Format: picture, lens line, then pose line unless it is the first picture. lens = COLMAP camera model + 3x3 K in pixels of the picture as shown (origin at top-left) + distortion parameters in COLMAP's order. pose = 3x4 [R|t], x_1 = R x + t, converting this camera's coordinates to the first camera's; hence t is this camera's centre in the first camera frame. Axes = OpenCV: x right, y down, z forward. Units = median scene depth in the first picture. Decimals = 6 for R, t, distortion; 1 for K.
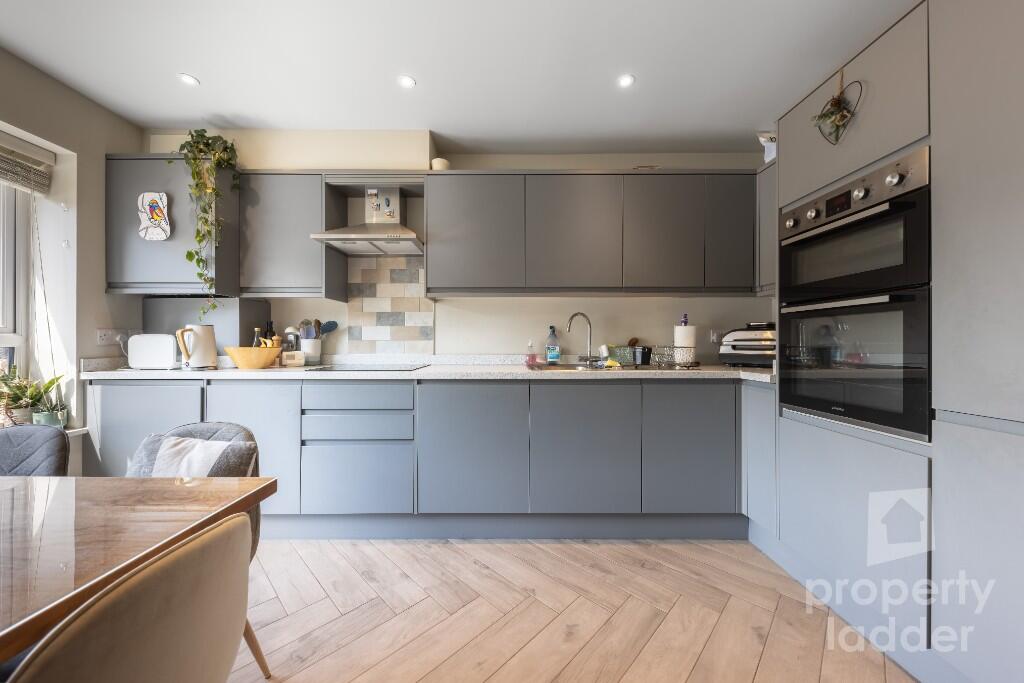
lens RADIAL K [[354.7, 0, 508.2], [0, 354.7, 341.3], [0, 0, 1]] dist [0.008657, -0.001084]
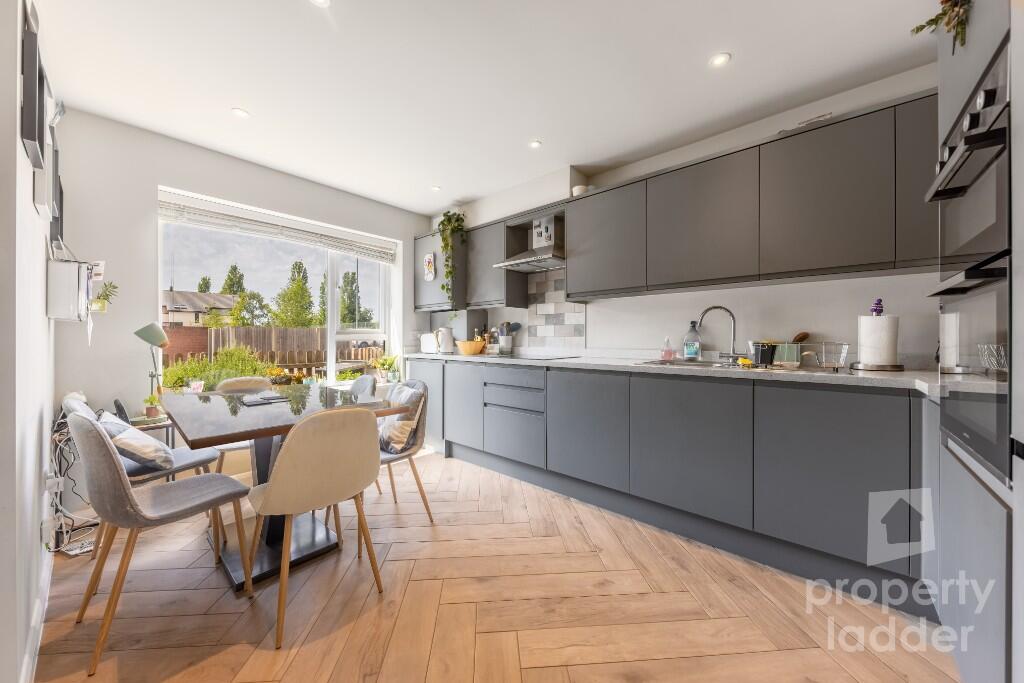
lens RADIAL K [[354.7, 0, 518.1], [0, 354.7, 336.0], [0, 0, 1]] dist [0.008657, -0.001084]
pose [[0.759264, -0.003938, -0.650771, 0.471623], [0.003666, 0.999992, -0.001774, -0.002551], [0.650773, -0.001039, 0.759272, -0.051767]]
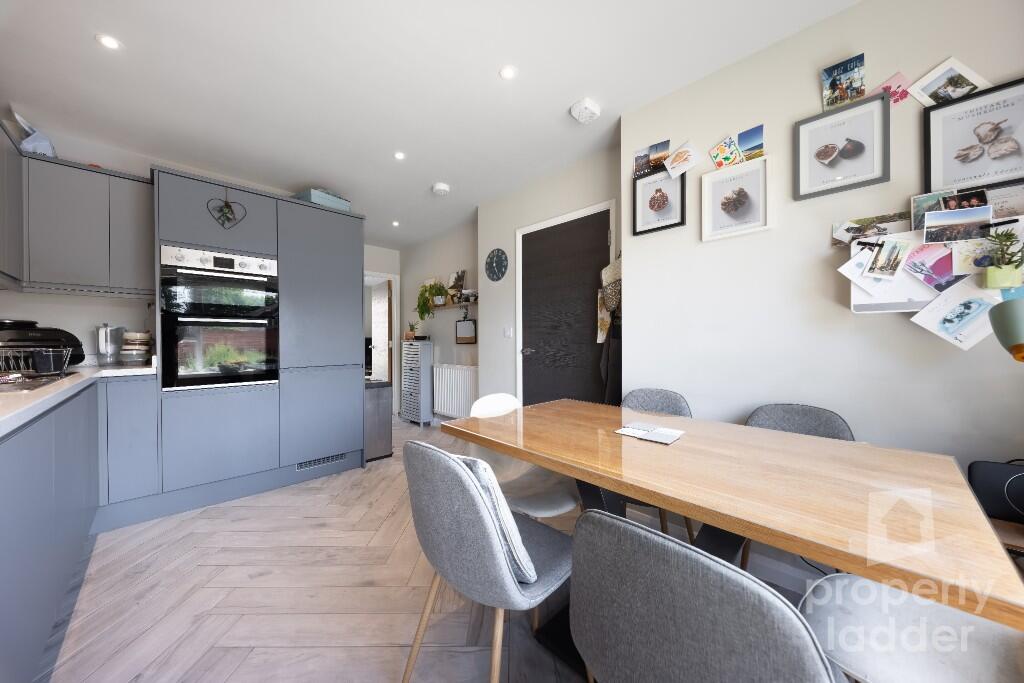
lens RADIAL K [[354.7, 0, 503.4], [0, 354.7, 339.5], [0, 0, 1]] dist [0.008657, -0.001084]
pose [[-0.687361, 0.005092, 0.726298, -0.848904], [-0.000191, 0.999974, -0.007192, 0.003353], [-0.726316, -0.005082, -0.687342, 0.799690]]
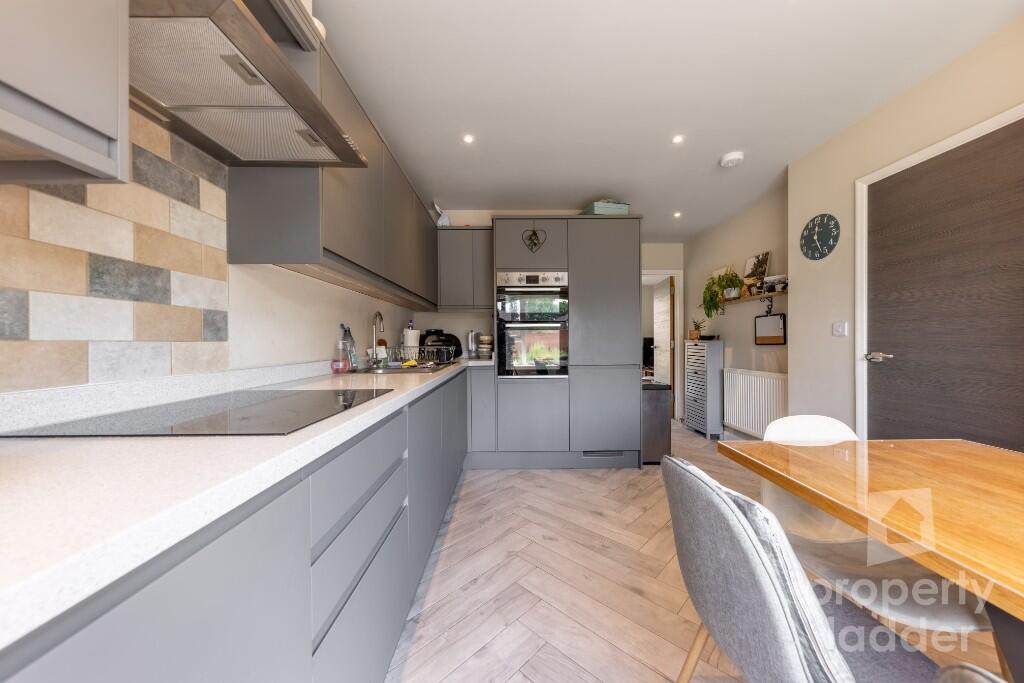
lens RADIAL K [[354.7, 0, 515.1], [0, 354.7, 341.5], [0, 0, 1]] dist [0.008657, -0.001084]
pose [[-0.007255, -0.001331, 0.999973, -0.836883], [0.001159, 0.999998, 0.001339, -0.002840], [-0.999973, 0.001169, -0.007253, 0.742781]]
